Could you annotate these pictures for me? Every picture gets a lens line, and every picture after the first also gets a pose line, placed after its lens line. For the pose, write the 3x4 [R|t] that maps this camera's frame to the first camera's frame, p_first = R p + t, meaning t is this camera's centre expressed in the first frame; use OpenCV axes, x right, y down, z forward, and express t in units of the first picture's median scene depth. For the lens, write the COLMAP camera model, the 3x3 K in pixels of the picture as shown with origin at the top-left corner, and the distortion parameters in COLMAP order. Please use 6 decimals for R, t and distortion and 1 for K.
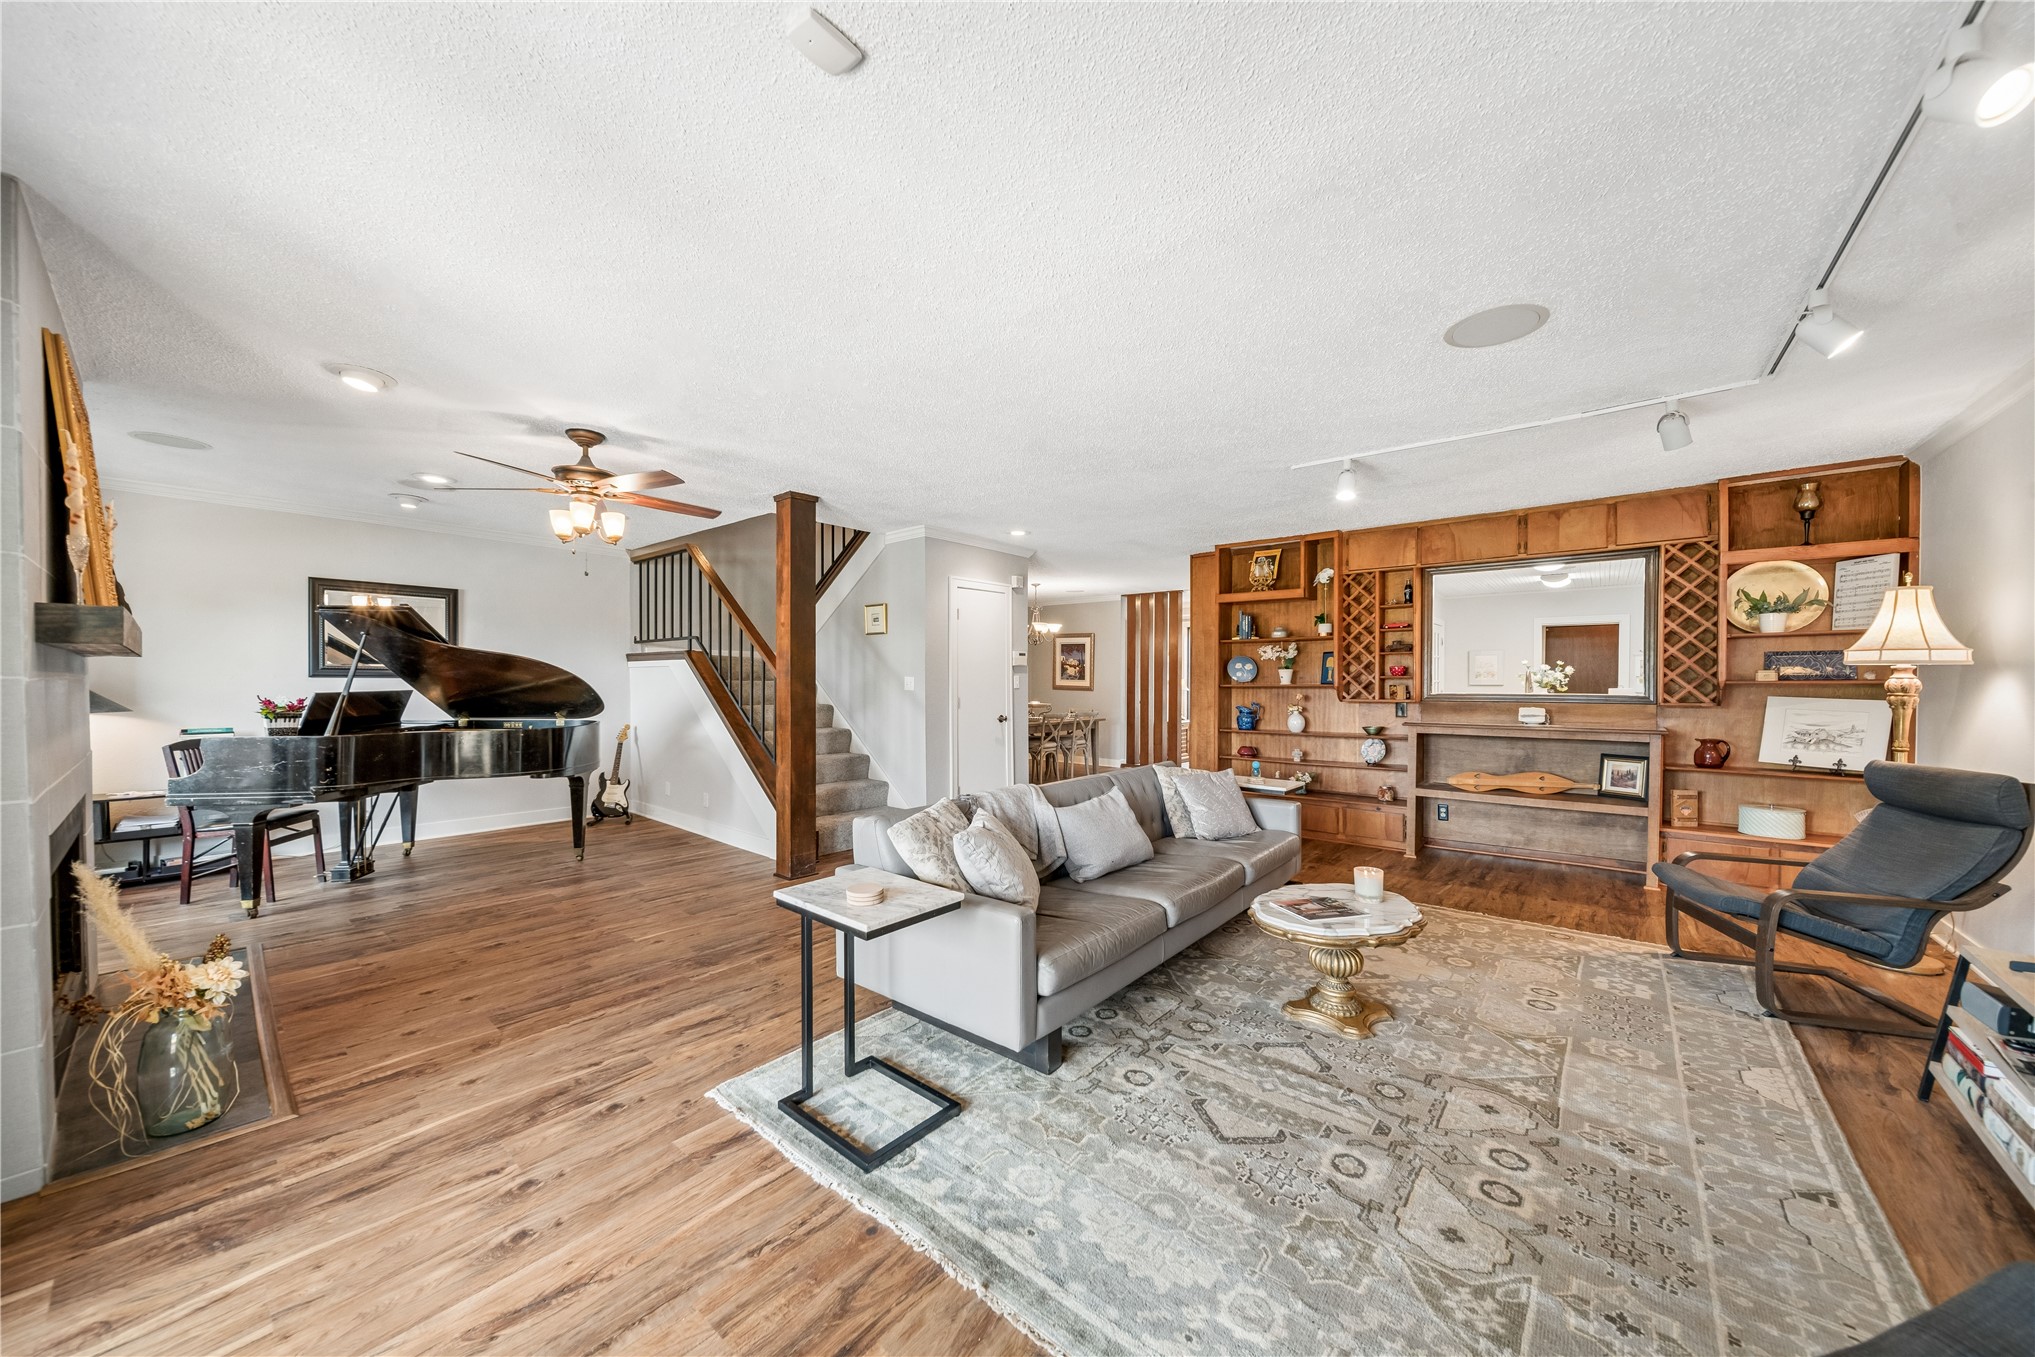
lens RADIAL K [[712.5, 0, 985.8], [0, 712.5, 685.5], [0, 0, 1]] dist [-0.003294, -0.000659]
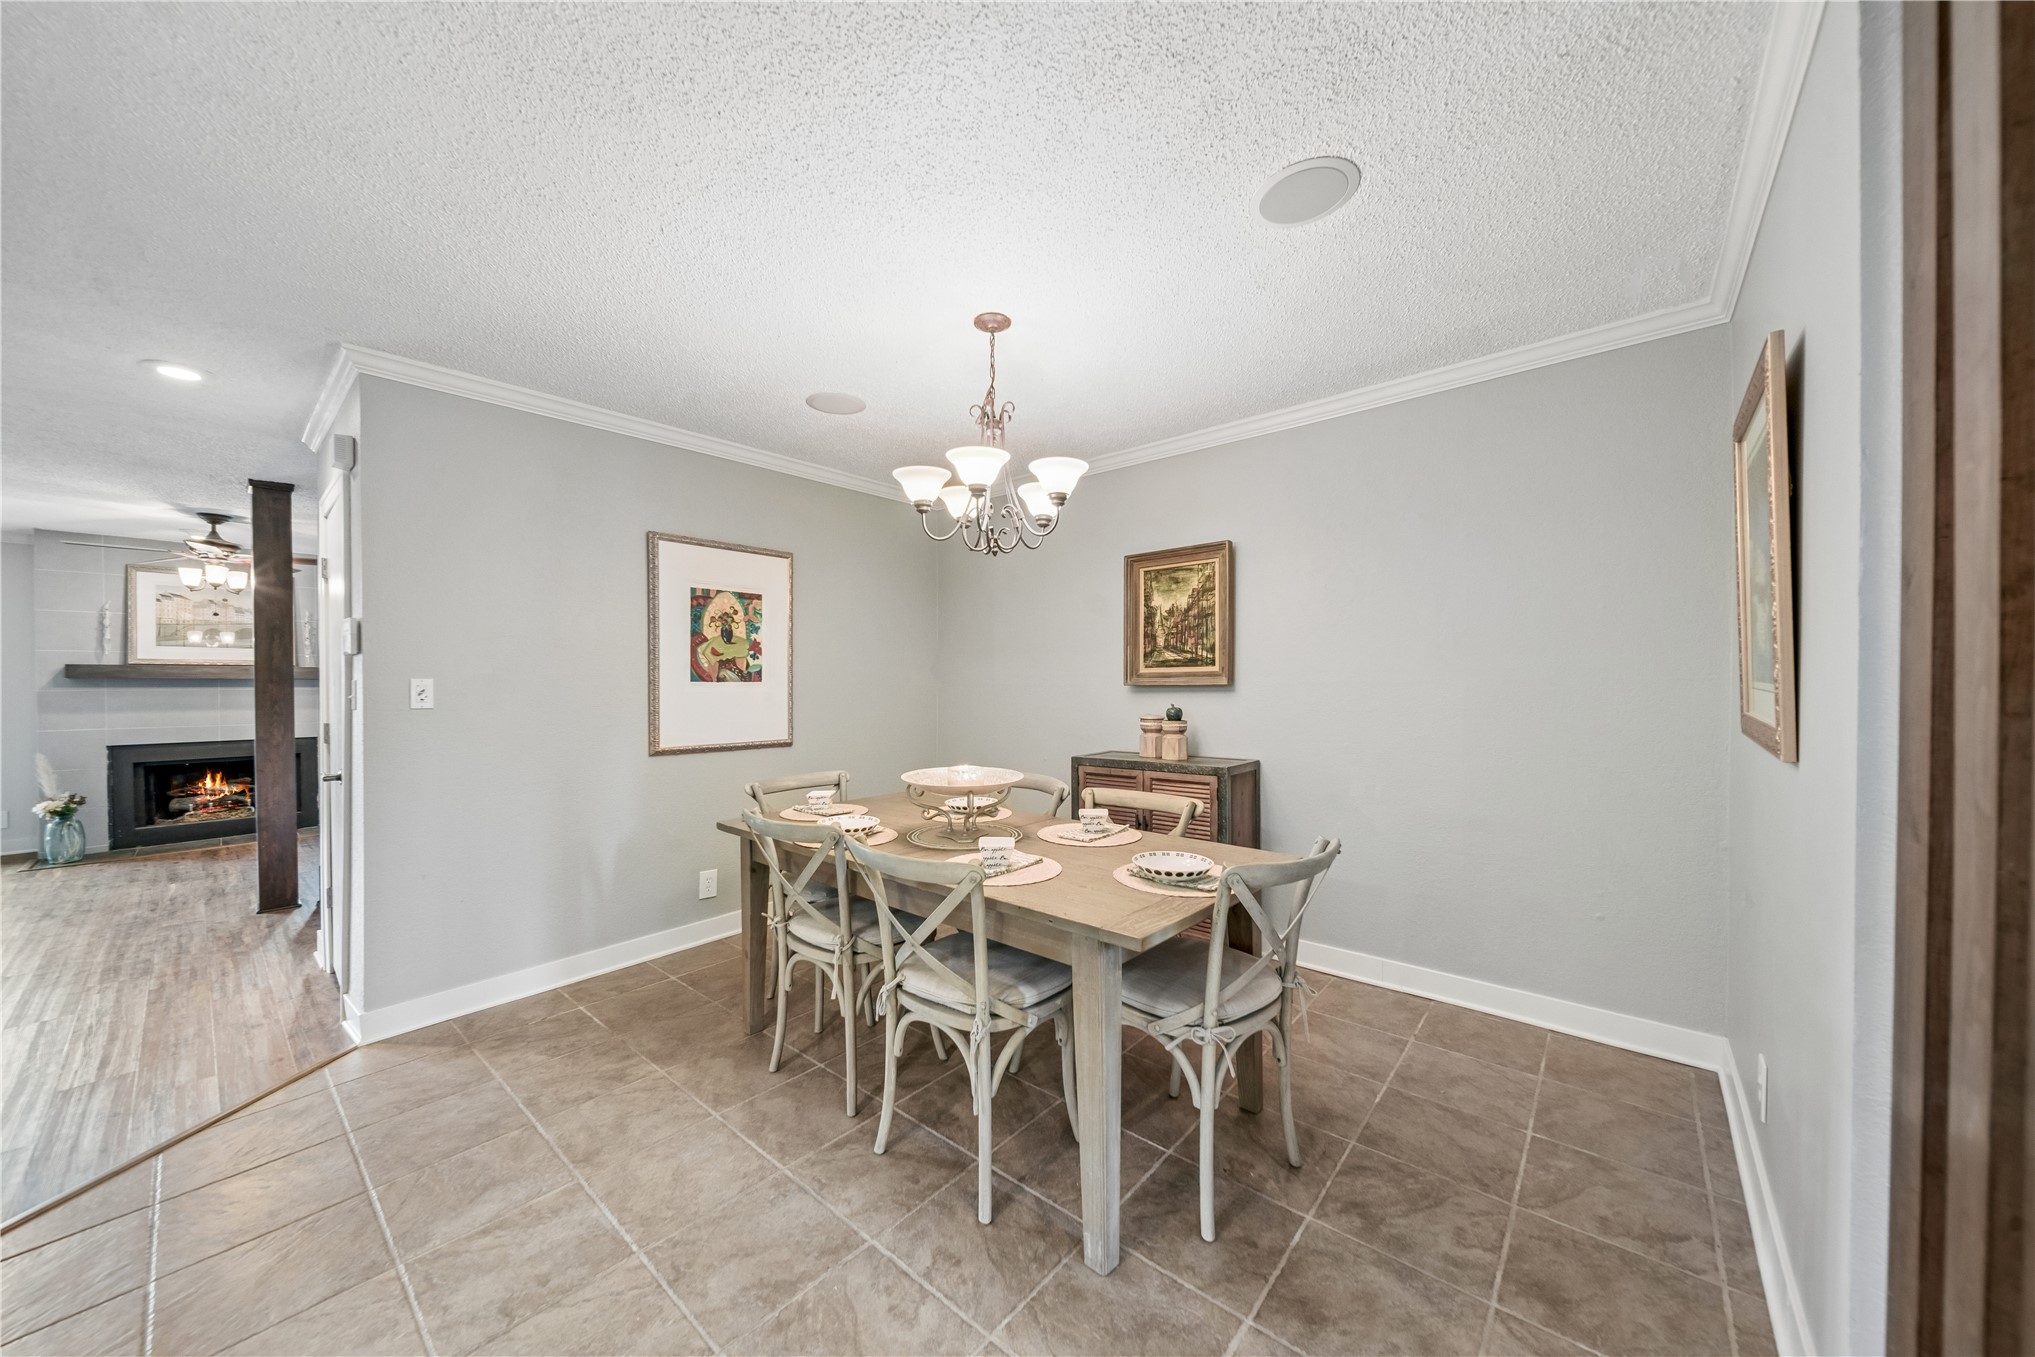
lens RADIAL K [[712.5, 0, 1005.8], [0, 712.5, 690.7], [0, 0, 1]] dist [-0.003294, -0.000659]
pose [[0.003875, 0.005741, -0.999976, 0.600654], [-0.003825, 0.999976, 0.005726, -0.014978], [0.999985, 0.003803, 0.003897, 1.814966]]
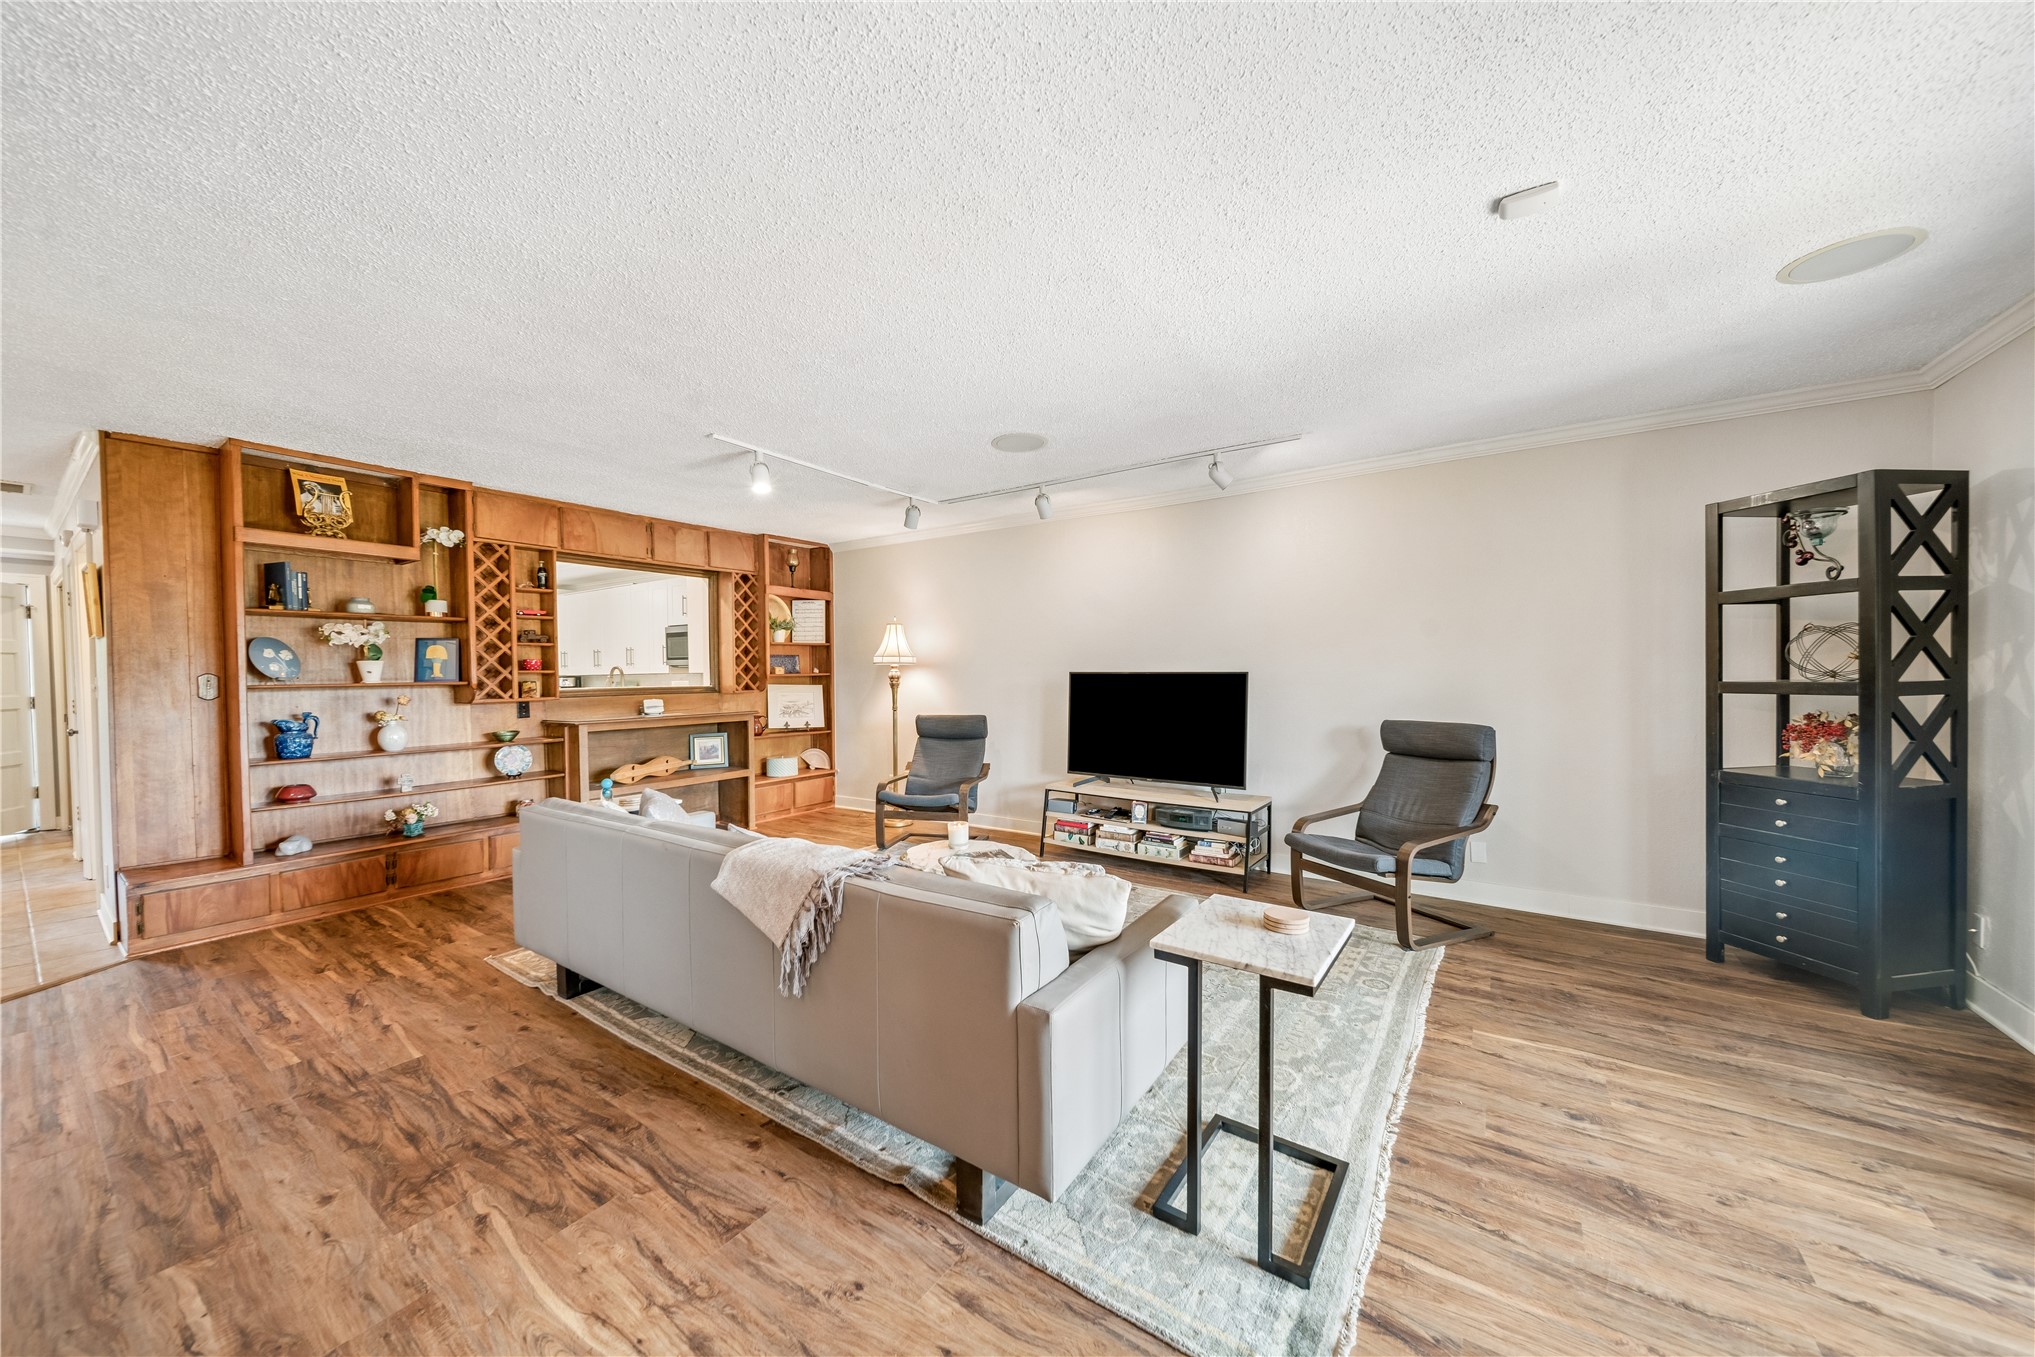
lens RADIAL K [[712.5, 0, 1018.2], [0, 712.5, 685.8], [0, 0, 1]] dist [-0.003294, -0.000659]
pose [[-0.114313, -0.019403, 0.993255, -0.393862], [0.014726, 0.999666, 0.021223, -0.004887], [-0.993336, 0.017053, -0.113989, 0.568265]]
